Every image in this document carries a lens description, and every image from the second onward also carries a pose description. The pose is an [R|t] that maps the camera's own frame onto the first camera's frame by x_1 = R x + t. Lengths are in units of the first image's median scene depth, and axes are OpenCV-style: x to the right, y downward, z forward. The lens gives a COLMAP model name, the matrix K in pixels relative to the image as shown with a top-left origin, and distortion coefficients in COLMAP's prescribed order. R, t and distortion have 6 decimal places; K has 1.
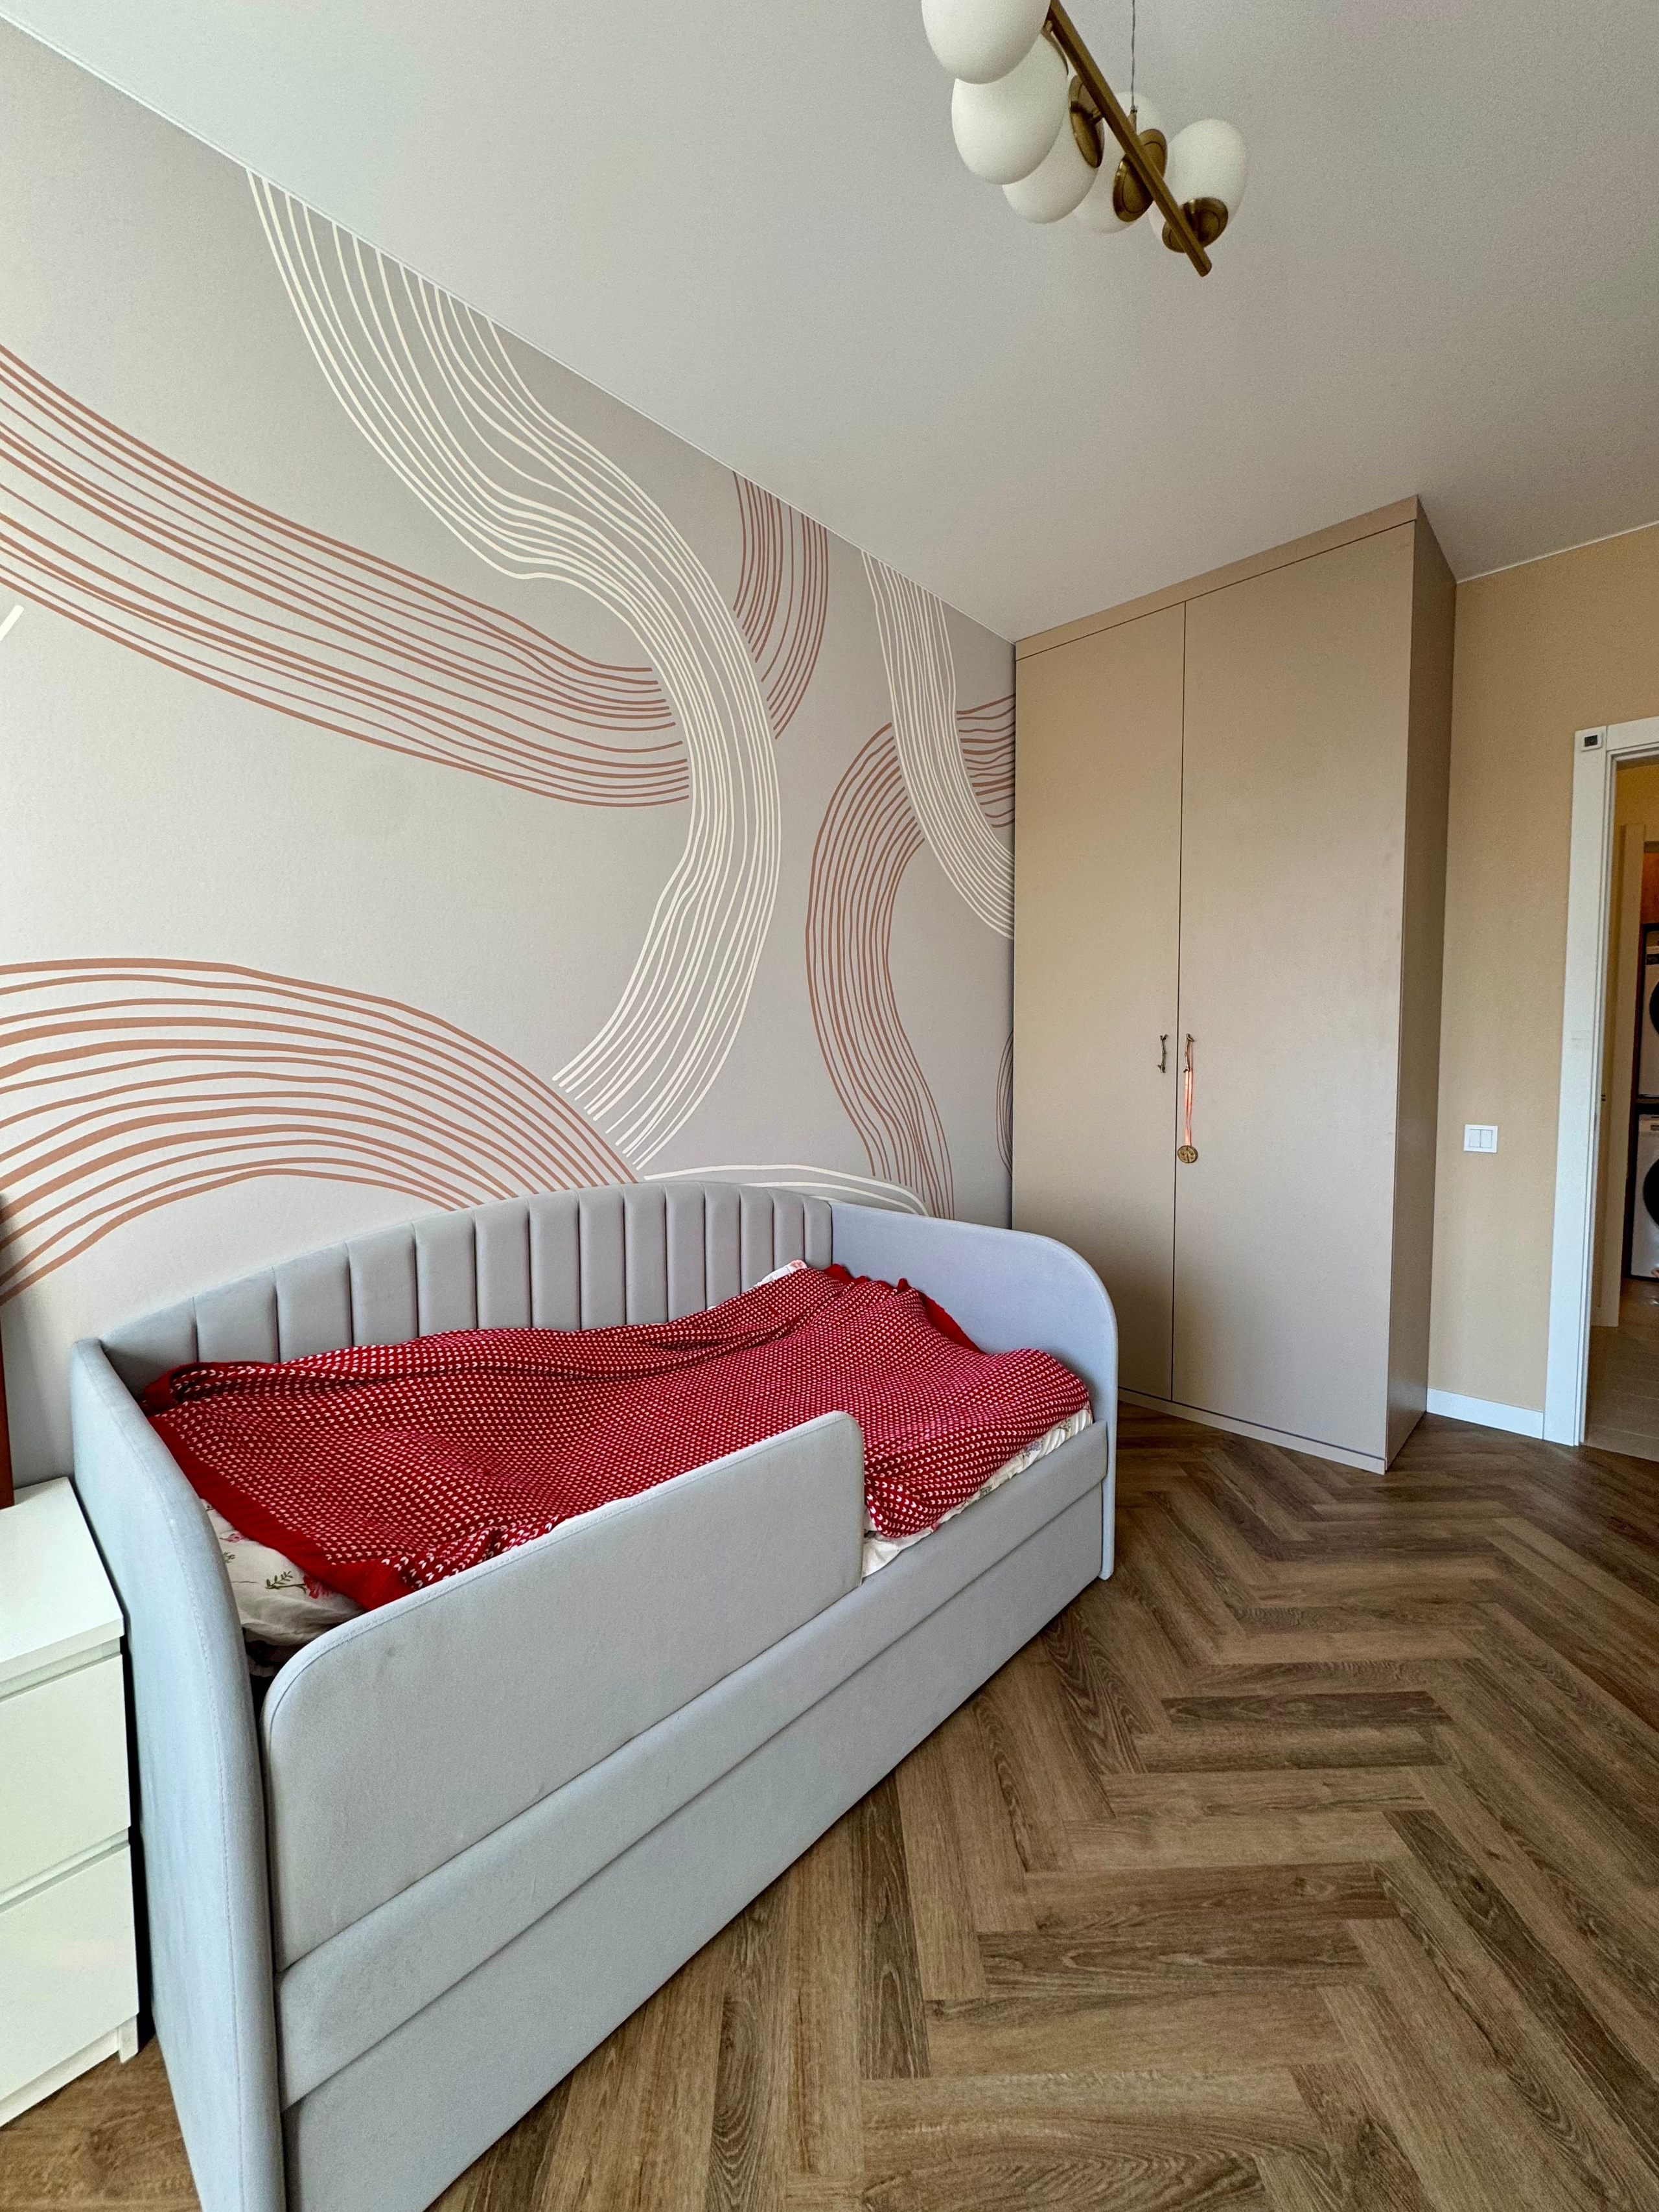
lens RADIAL K [[871.4, 0, 837.3], [0, 871.4, 1091.0], [0, 0, 1]] dist [-0.006573, 0.001777]
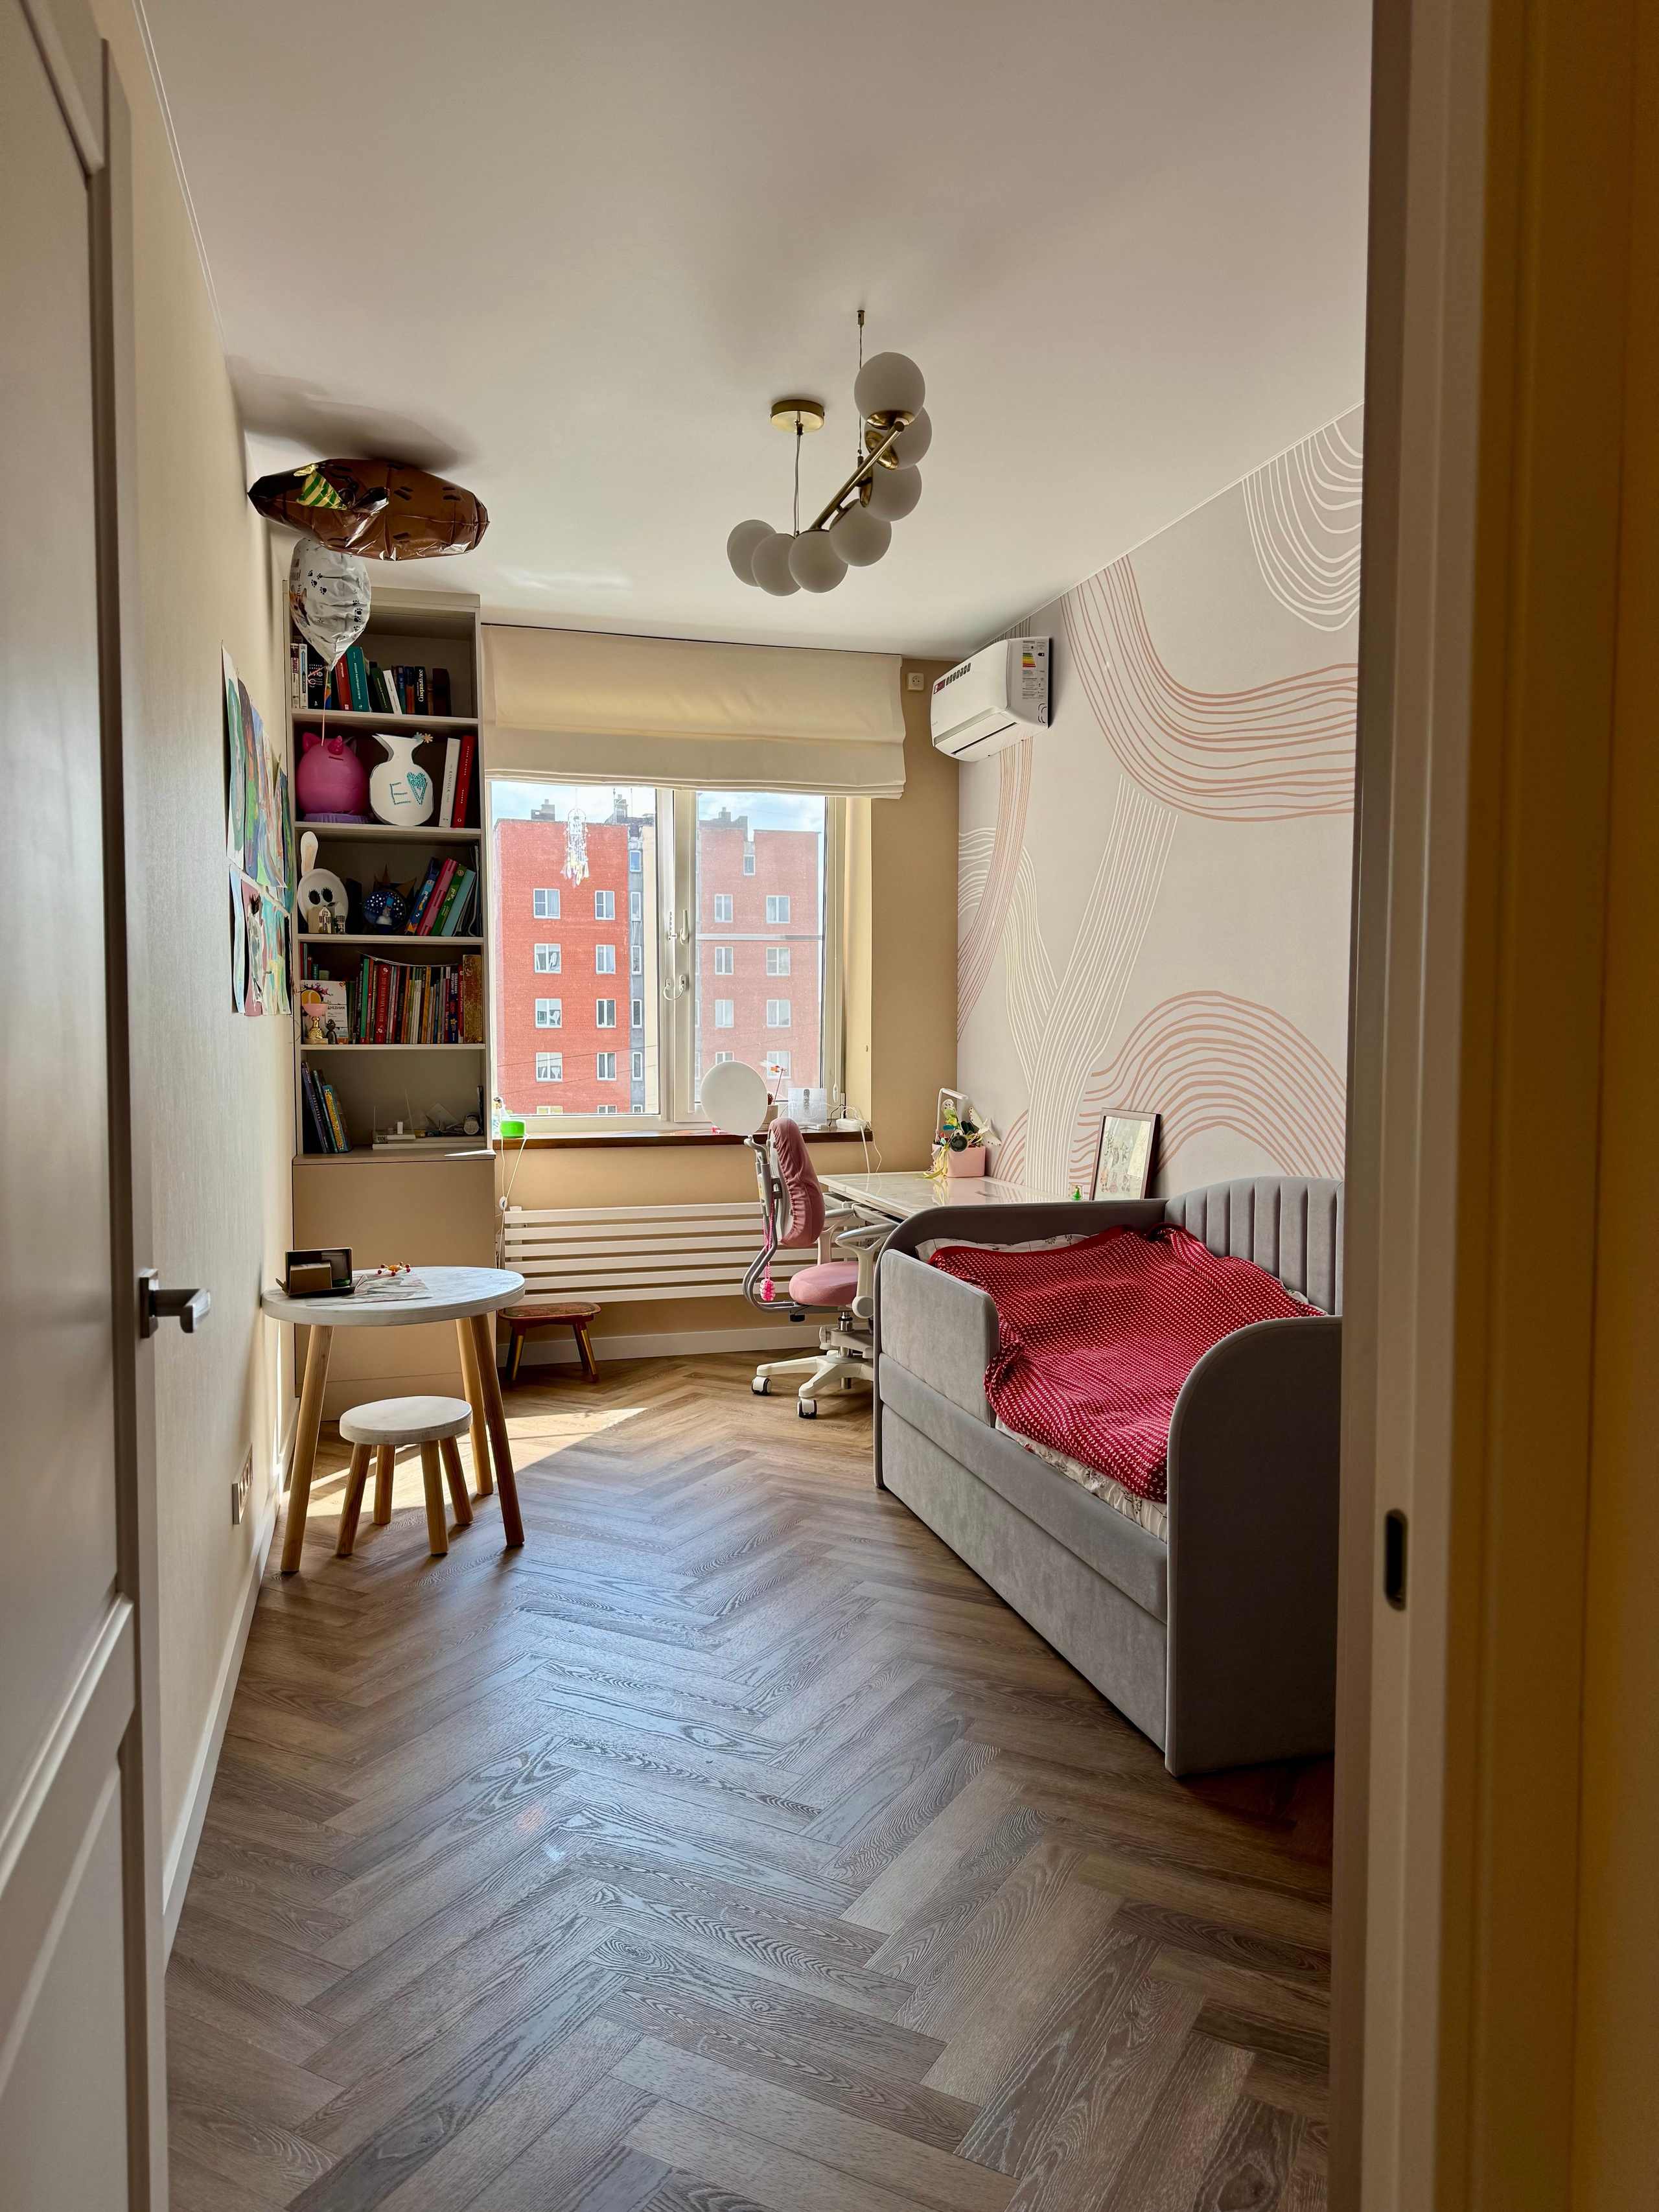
lens RADIAL K [[1545.0, 0, 832.0], [0, 1545.0, 1105.6], [0, 0, 1]] dist [0.038588, -0.044348]
pose [[-0.508079, 0.045131, -0.860127, 1.783584], [-0.056540, 0.994725, 0.085592, -0.116816], [0.859453, 0.092119, -0.502847, 1.547208]]
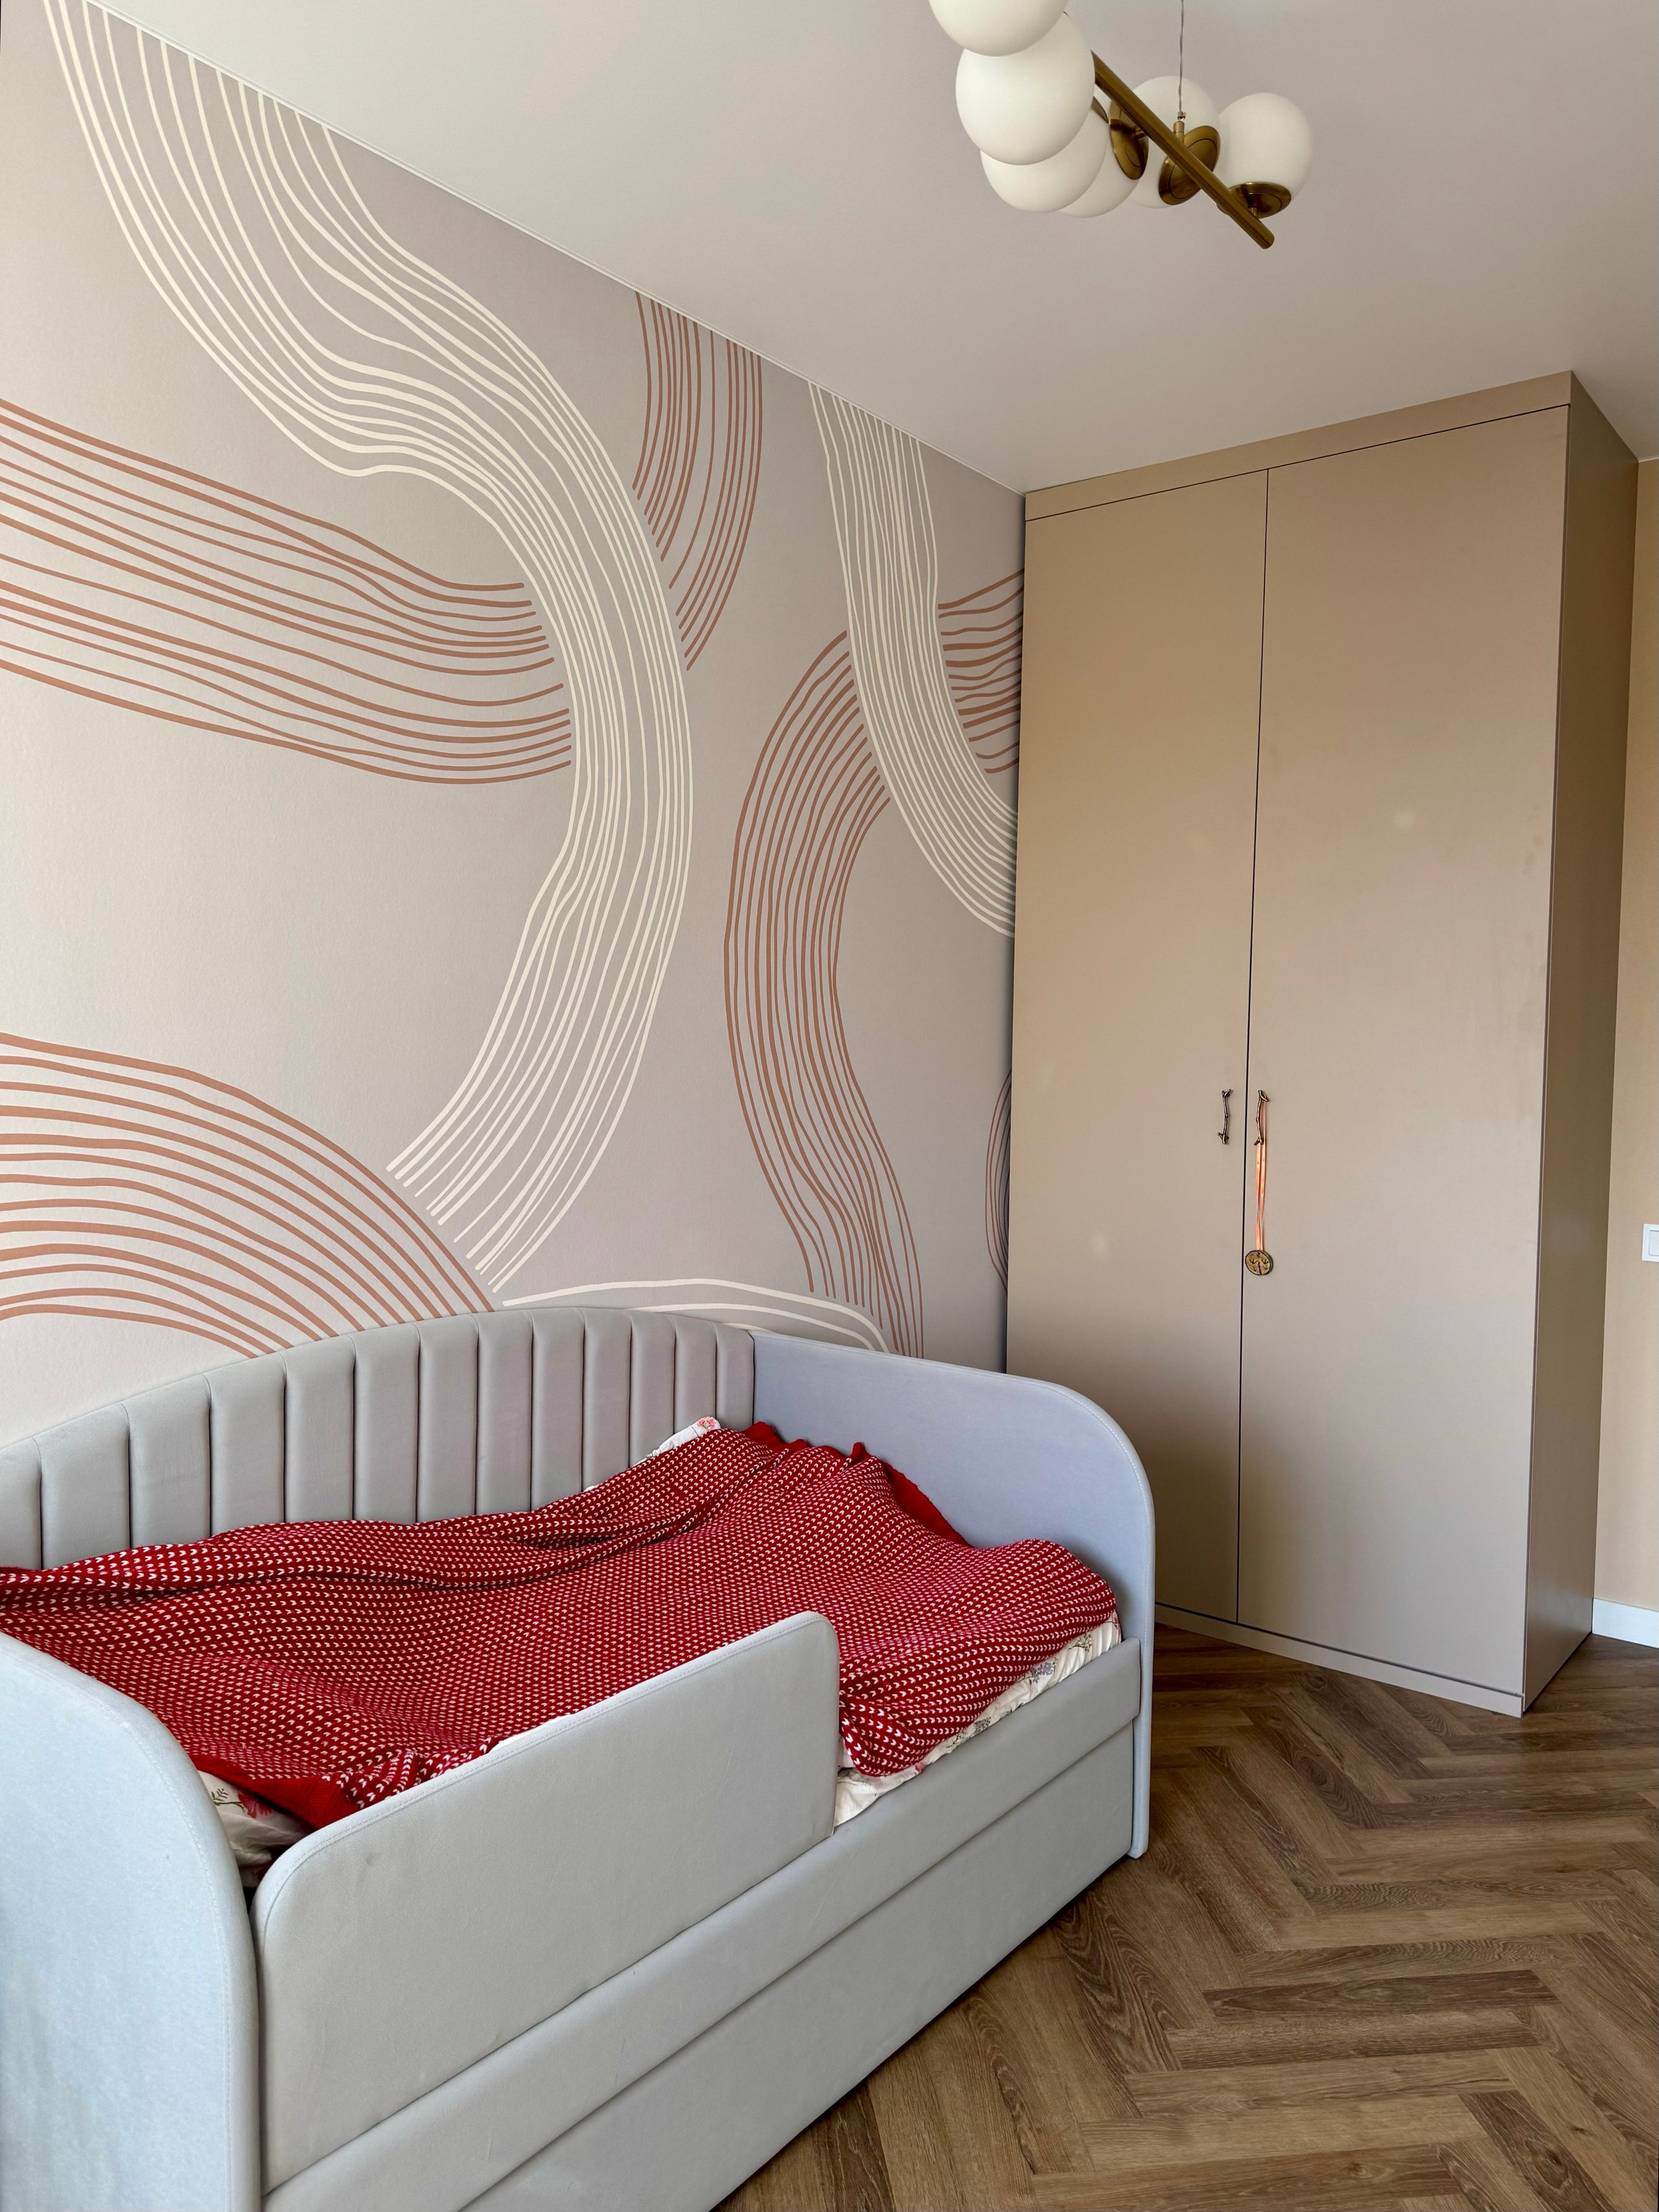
lens RADIAL K [[1545.0, 0, 837.5], [0, 1545.0, 1083.1], [0, 0, 1]] dist [0.038588, -0.044348]
pose [[0.995304, 0.015276, 0.095584, -0.089992], [-0.013844, 0.999782, -0.015627, -0.076984], [-0.095802, 0.014230, 0.995299, -0.336785]]
